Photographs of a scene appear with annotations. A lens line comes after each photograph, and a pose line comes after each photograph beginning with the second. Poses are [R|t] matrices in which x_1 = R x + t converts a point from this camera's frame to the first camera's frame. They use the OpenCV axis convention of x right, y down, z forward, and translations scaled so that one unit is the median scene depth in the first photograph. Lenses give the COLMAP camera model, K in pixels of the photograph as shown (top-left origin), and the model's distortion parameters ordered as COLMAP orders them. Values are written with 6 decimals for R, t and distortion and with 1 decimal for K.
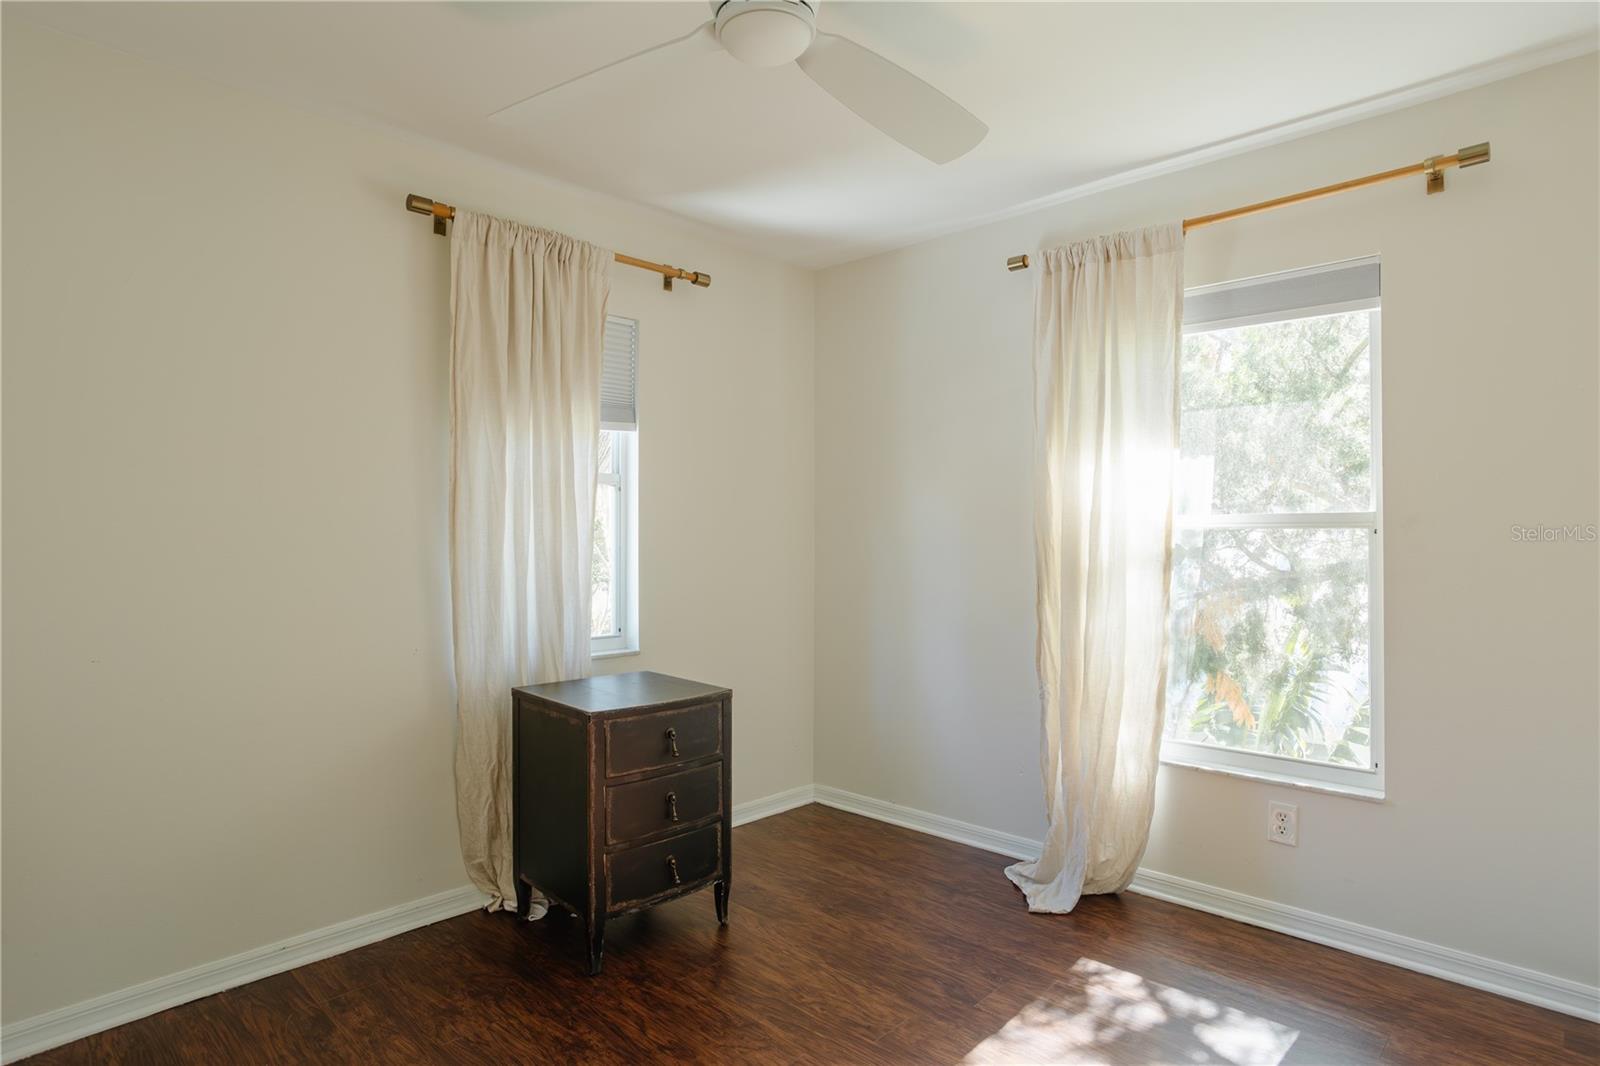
lens RADIAL K [[876.9, 0, 807.3], [0, 876.9, 531.7], [0, 0, 1]] dist [-0.036225, 0.034674]
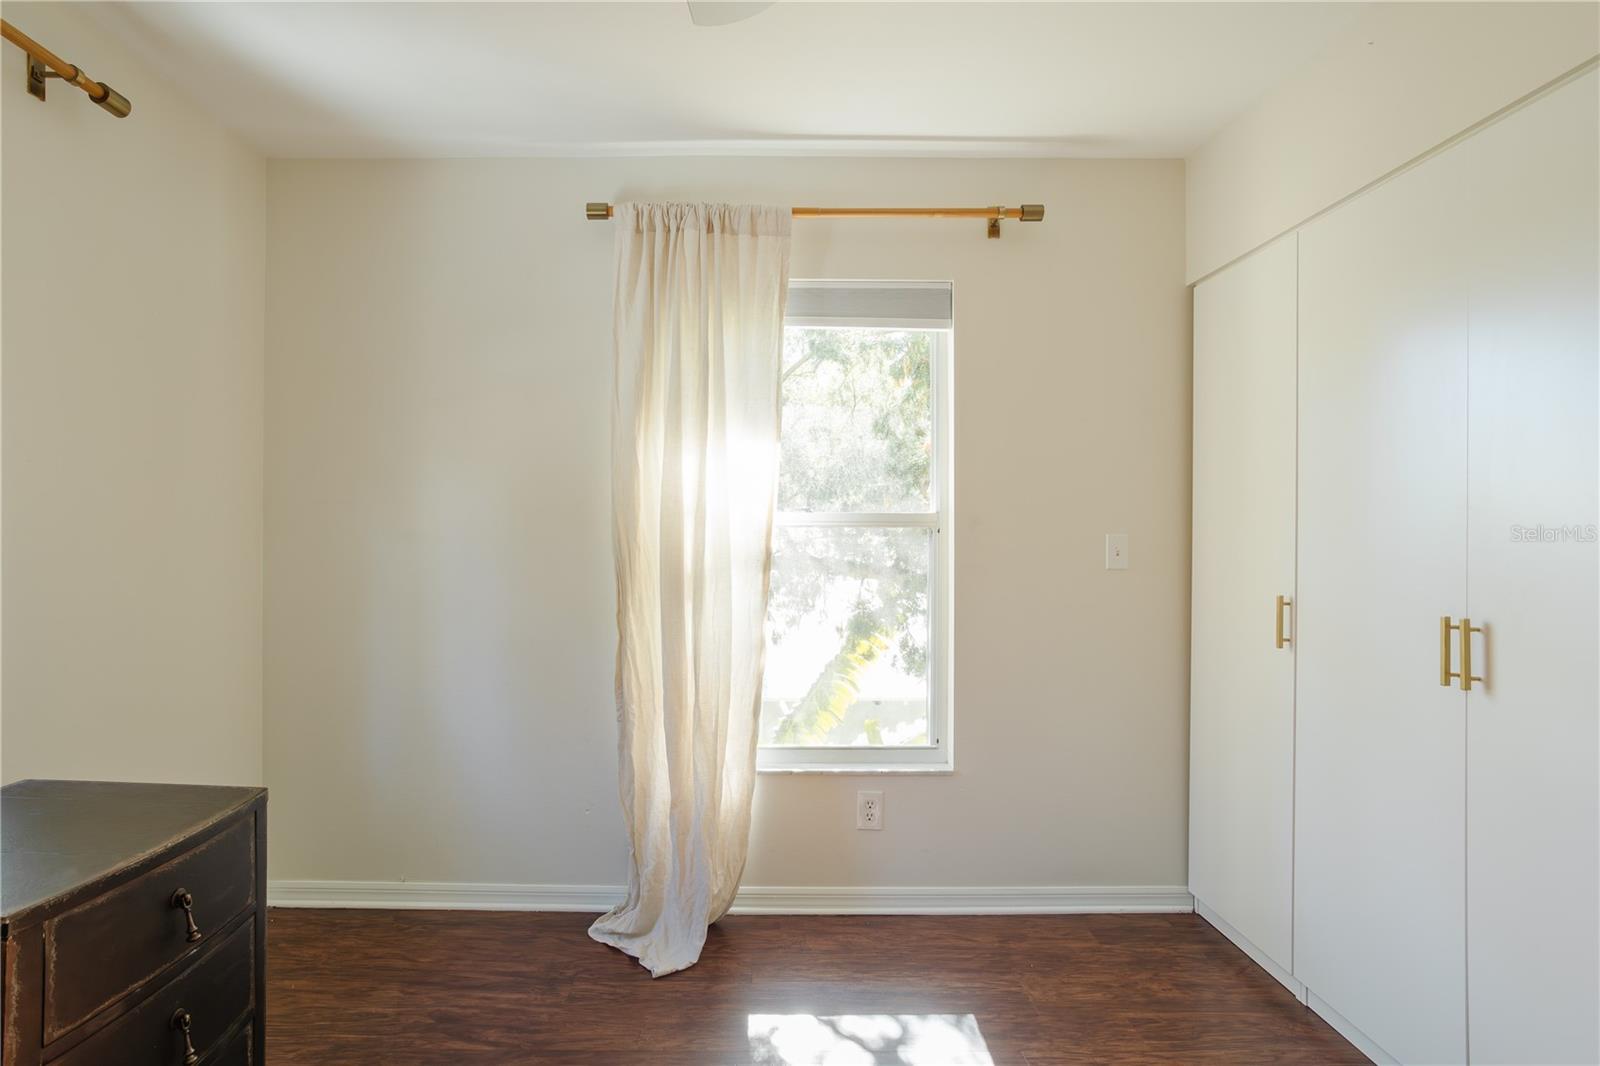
lens RADIAL K [[819.8, 0, 736.1], [0, 819.8, 535.0], [0, 0, 1]] dist [-0.049702, 0.038653]
pose [[0.735590, 0.001789, 0.677425, -0.220819], [-0.006709, 0.999967, 0.004644, 0.001725], [-0.677394, -0.007961, 0.735577, 0.371719]]
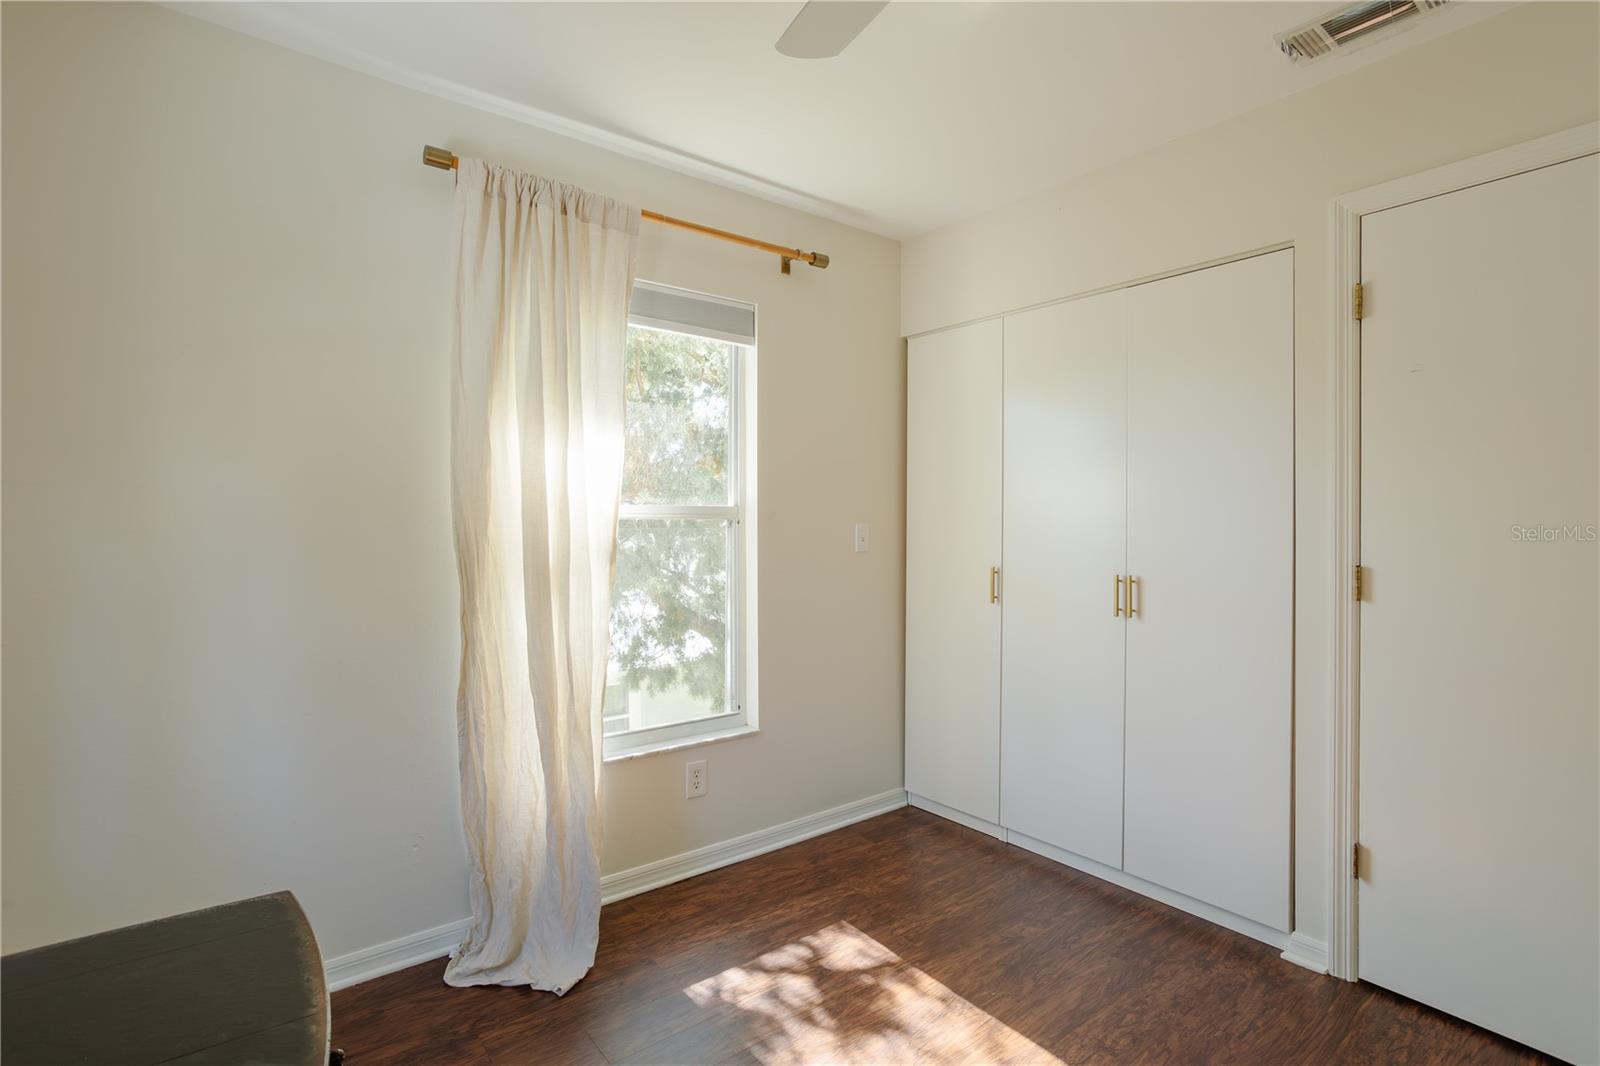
lens RADIAL K [[784.7, 0, 793.6], [0, 784.7, 529.5], [0, 0, 1]] dist [-0.005849, 0.000381]
pose [[0.146860, -0.010131, 0.989105, -0.423506], [-0.004658, 0.999929, 0.010933, -0.002786], [-0.989146, -0.006213, 0.146802, 0.687033]]
